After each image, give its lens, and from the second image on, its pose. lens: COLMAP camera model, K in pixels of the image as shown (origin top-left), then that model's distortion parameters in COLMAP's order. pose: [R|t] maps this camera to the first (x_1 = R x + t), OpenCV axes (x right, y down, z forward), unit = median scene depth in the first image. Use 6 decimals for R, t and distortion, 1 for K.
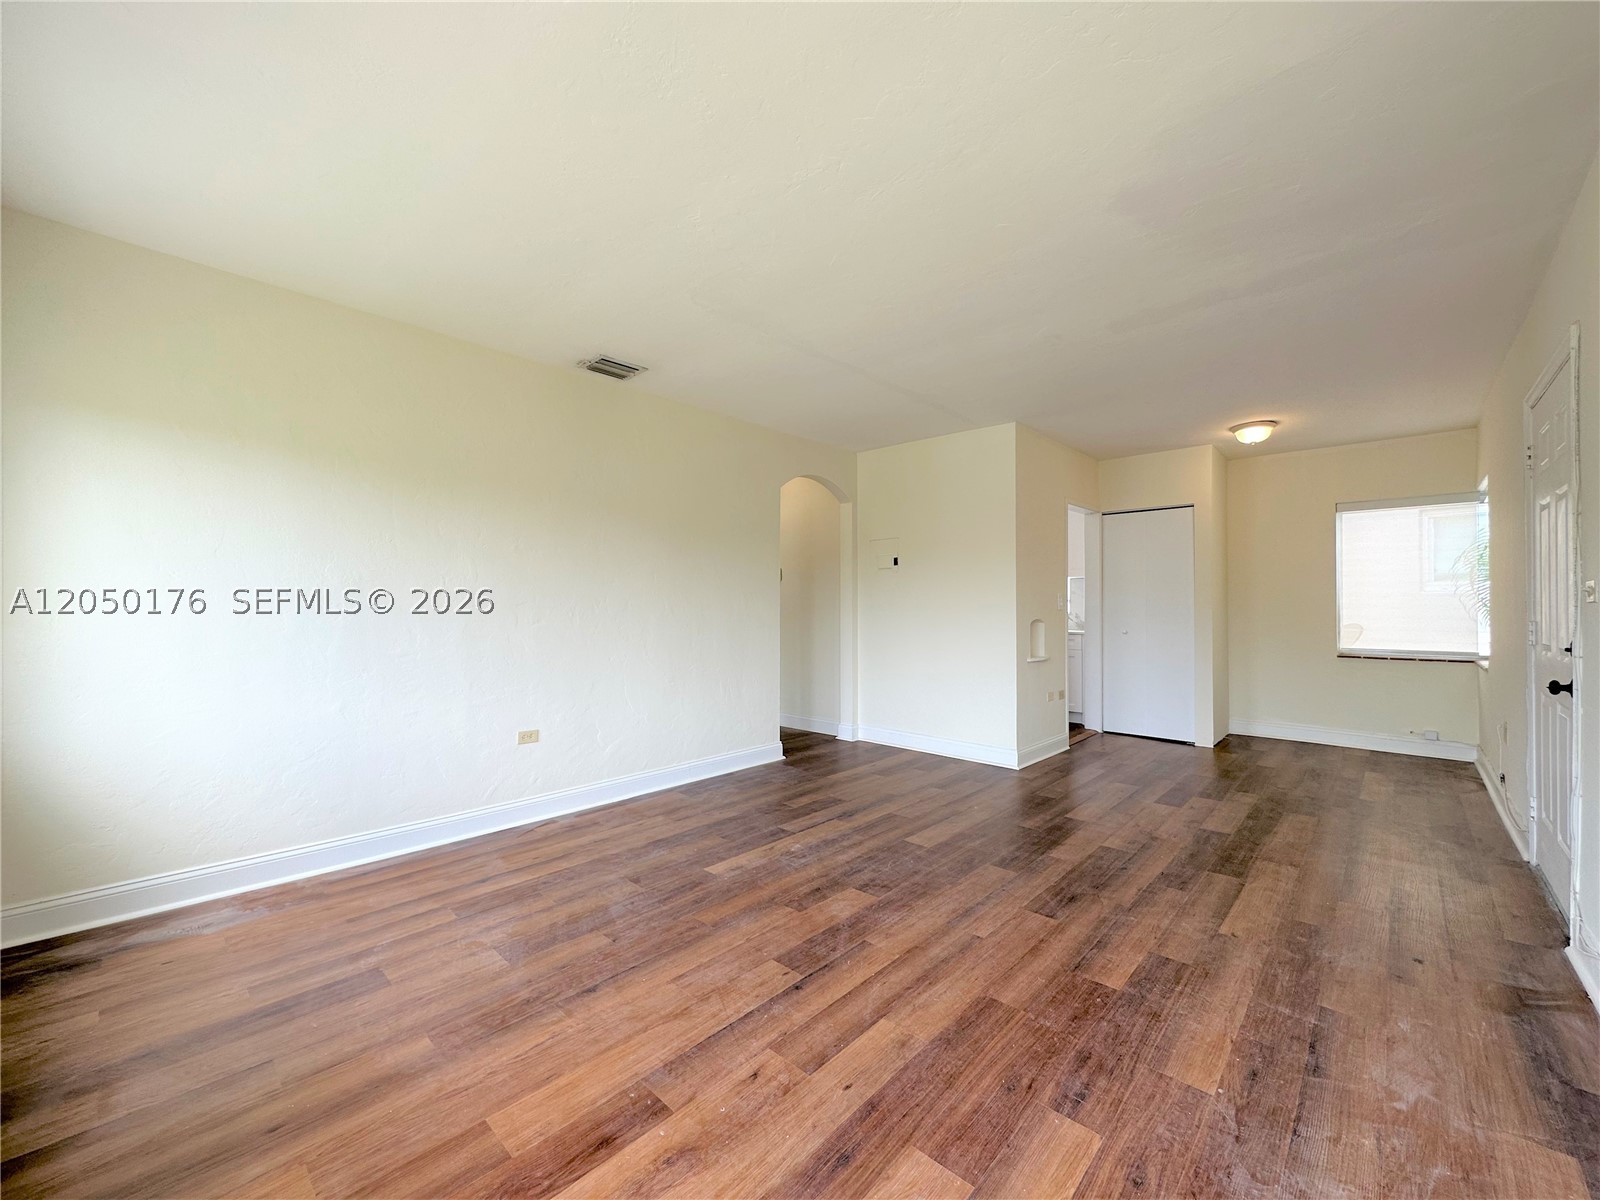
lens RADIAL K [[638.1, 0, 800.0], [0, 638.1, 600.0], [0, 0, 1]] dist [-0.005099, 0.001017]
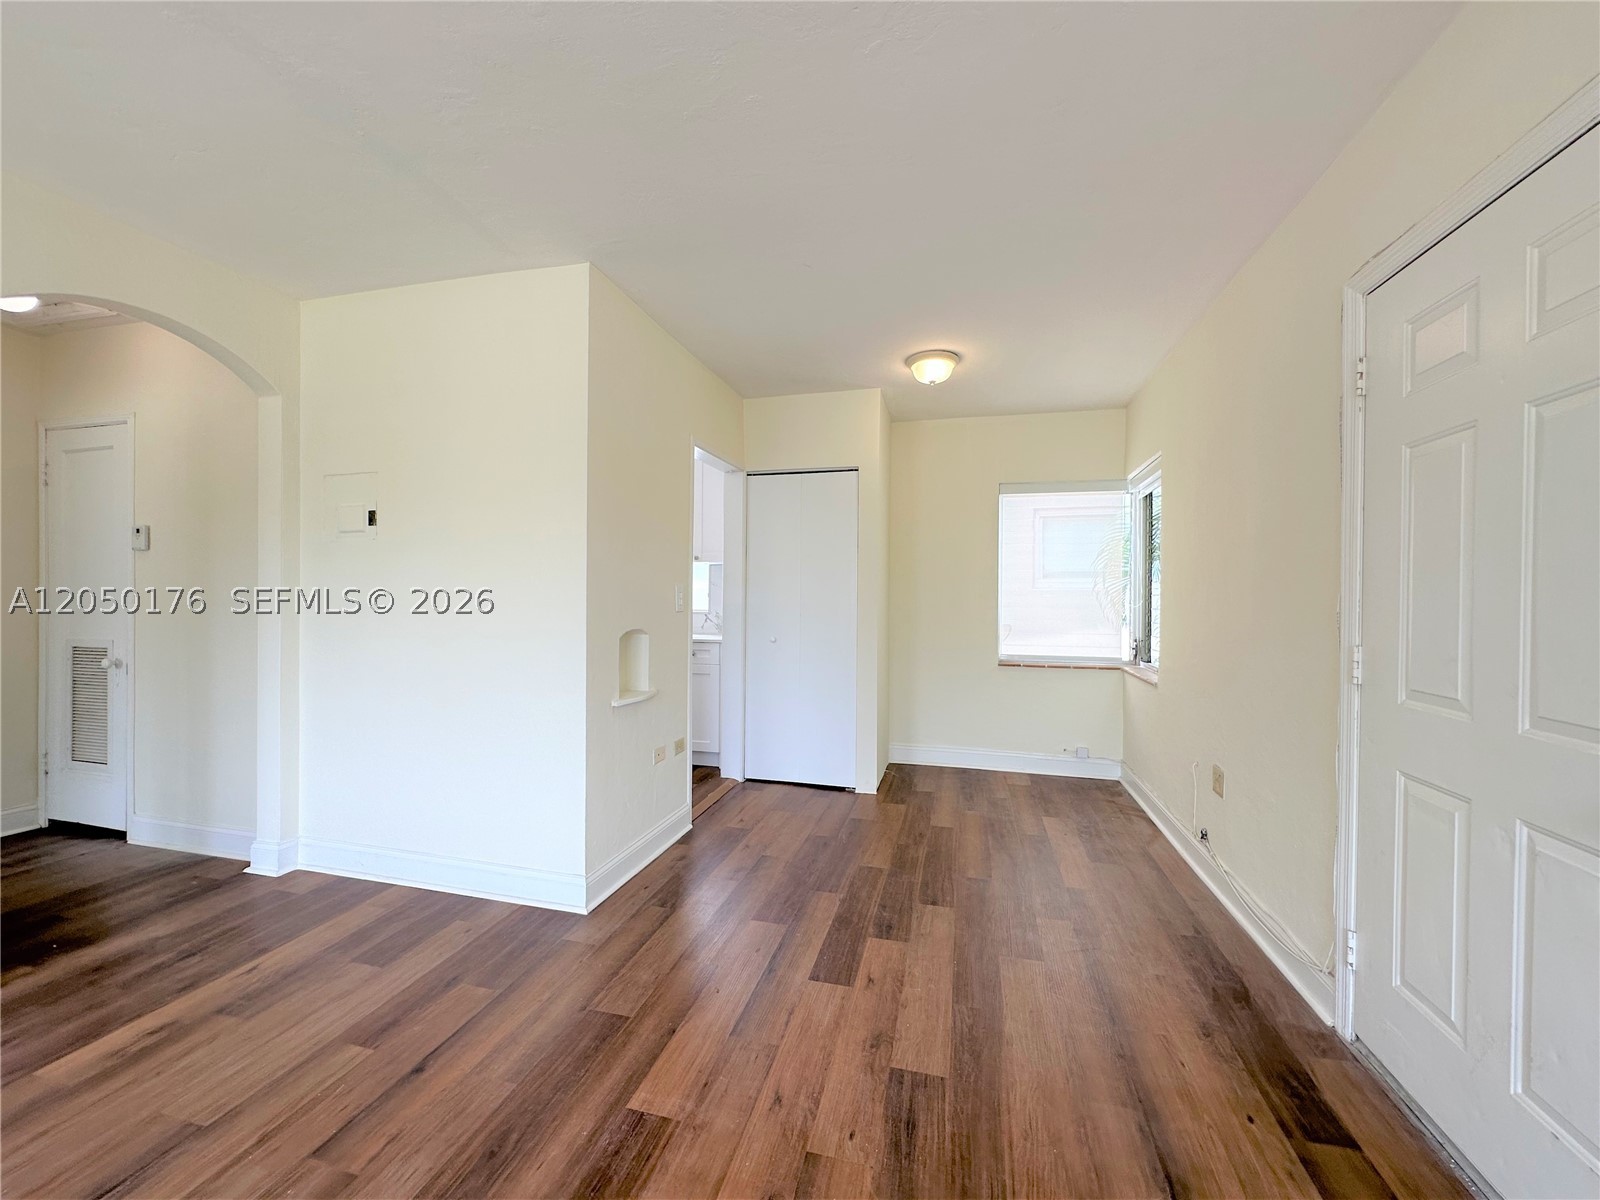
lens RADIAL K [[638.1, 0, 800.0], [0, 638.1, 600.0], [0, 0, 1]] dist [-0.005099, 0.001017]
pose [[0.877943, 0.004547, 0.478743, 0.350849], [-0.013135, 0.999807, 0.014592, -0.010568], [-0.478584, -0.019099, 0.877834, 0.649563]]
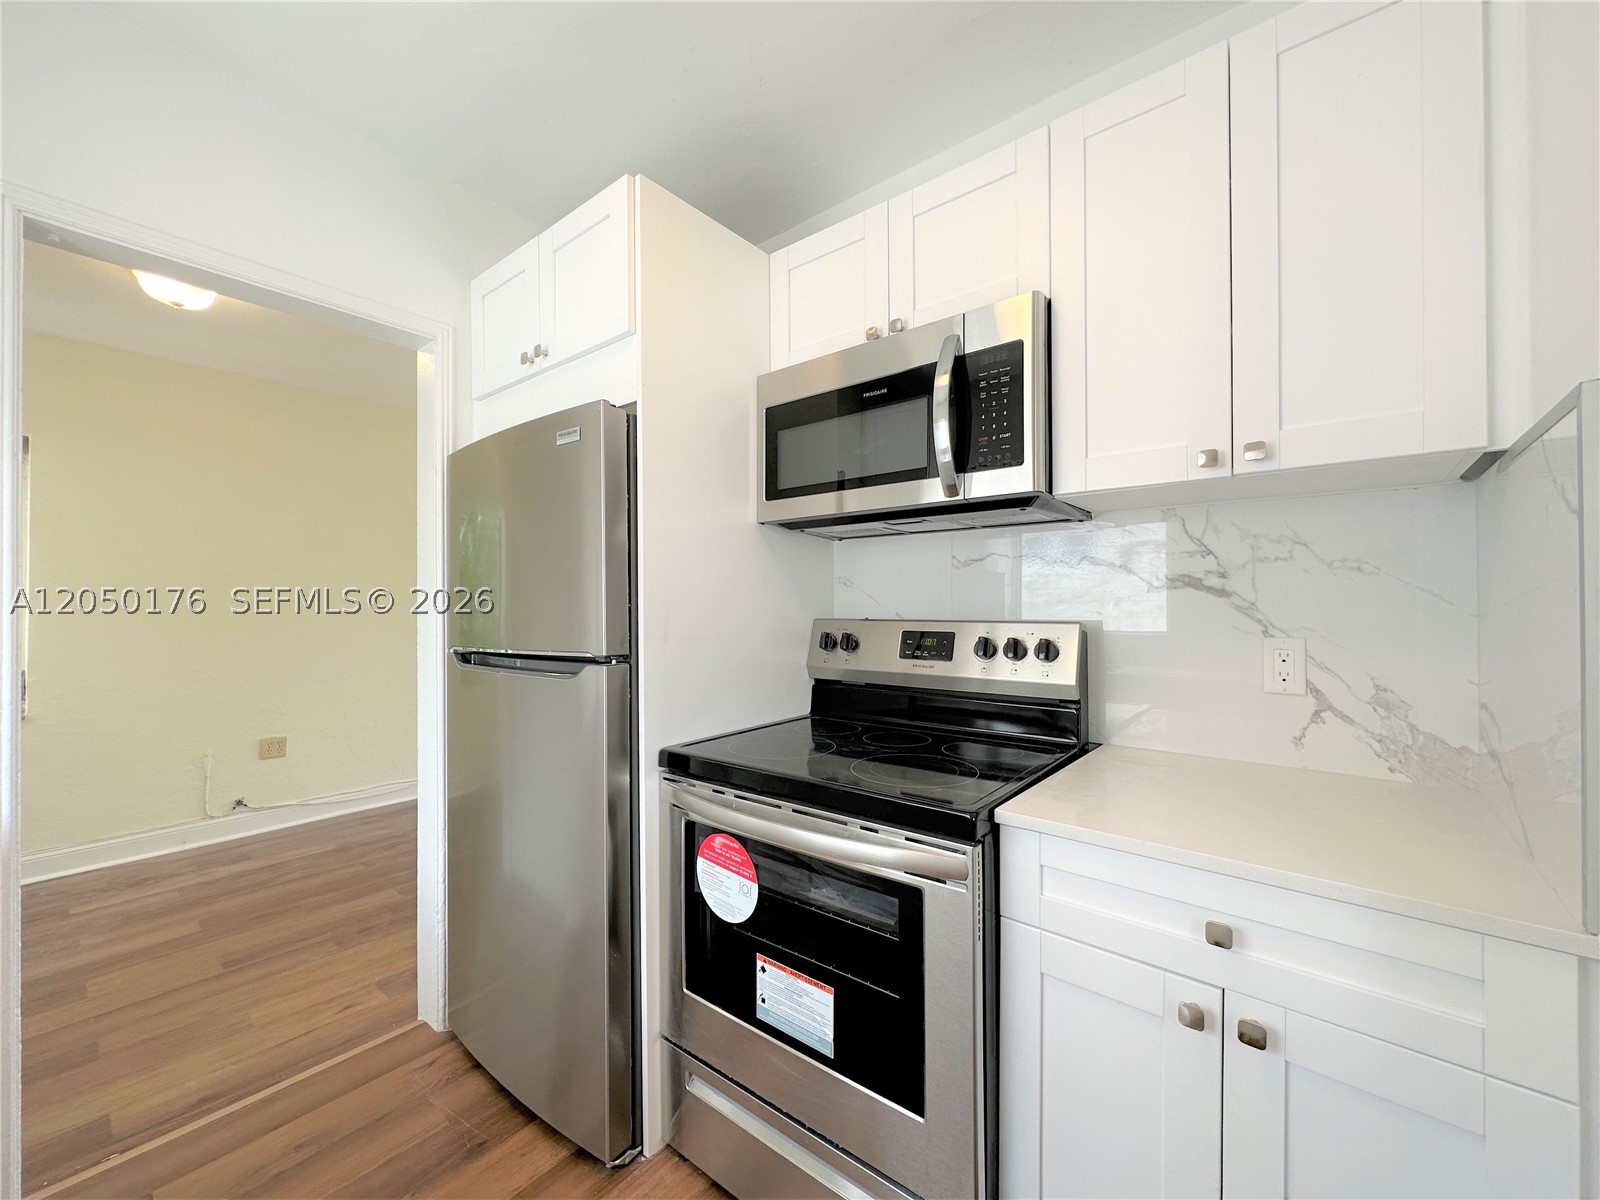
lens RADIAL K [[638.1, 0, 800.0], [0, 638.1, 600.0], [0, 0, 1]] dist [-0.005099, 0.001017]
pose [[-0.997717, 0.003476, -0.067446, 0.383130], [0.004786, 0.999803, -0.019275, -0.002204], [0.067365, -0.019553, -0.997537, 2.337922]]
